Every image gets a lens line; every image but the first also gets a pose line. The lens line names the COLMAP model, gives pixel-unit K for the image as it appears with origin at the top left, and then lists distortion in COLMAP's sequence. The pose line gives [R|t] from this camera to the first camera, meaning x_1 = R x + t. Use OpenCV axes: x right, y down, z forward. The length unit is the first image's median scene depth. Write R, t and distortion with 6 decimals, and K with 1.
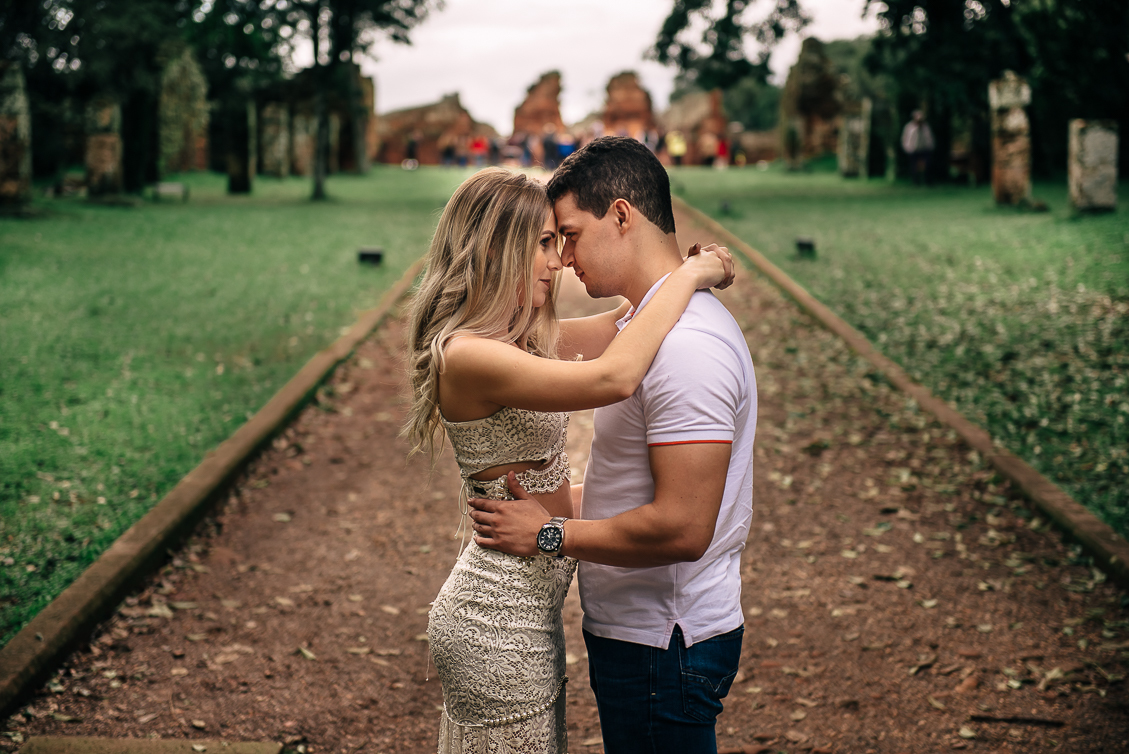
lens RADIAL K [[2294.4, 0, 564.6], [0, 2294.4, 376.8], [0, 0, 1]] dist [0.017735, 0.000000]
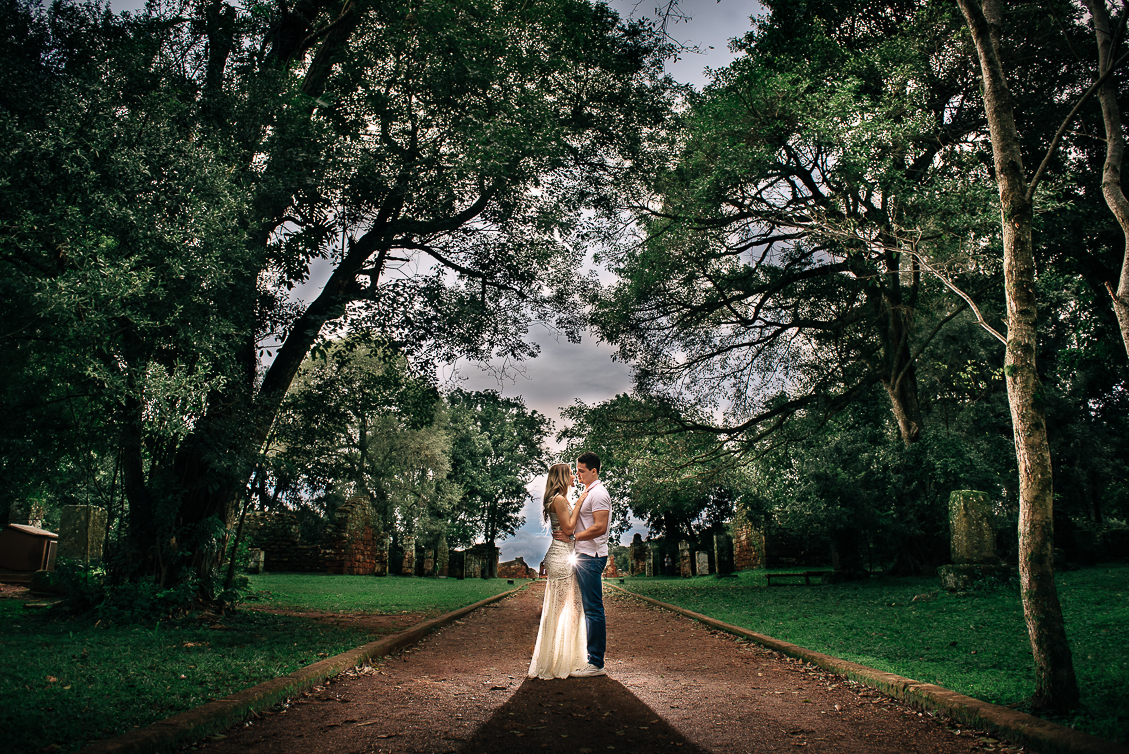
lens RADIAL K [[786.3, 0, 564.8], [0, 786.3, 377.2], [0, 0, 1]] dist [-0.052464, -0.001778]
pose [[0.999967, -0.003040, 0.007490, 0.000179], [0.005416, 0.939813, -0.341646, 0.024638], [-0.006000, 0.341675, 0.939799, -0.126016]]
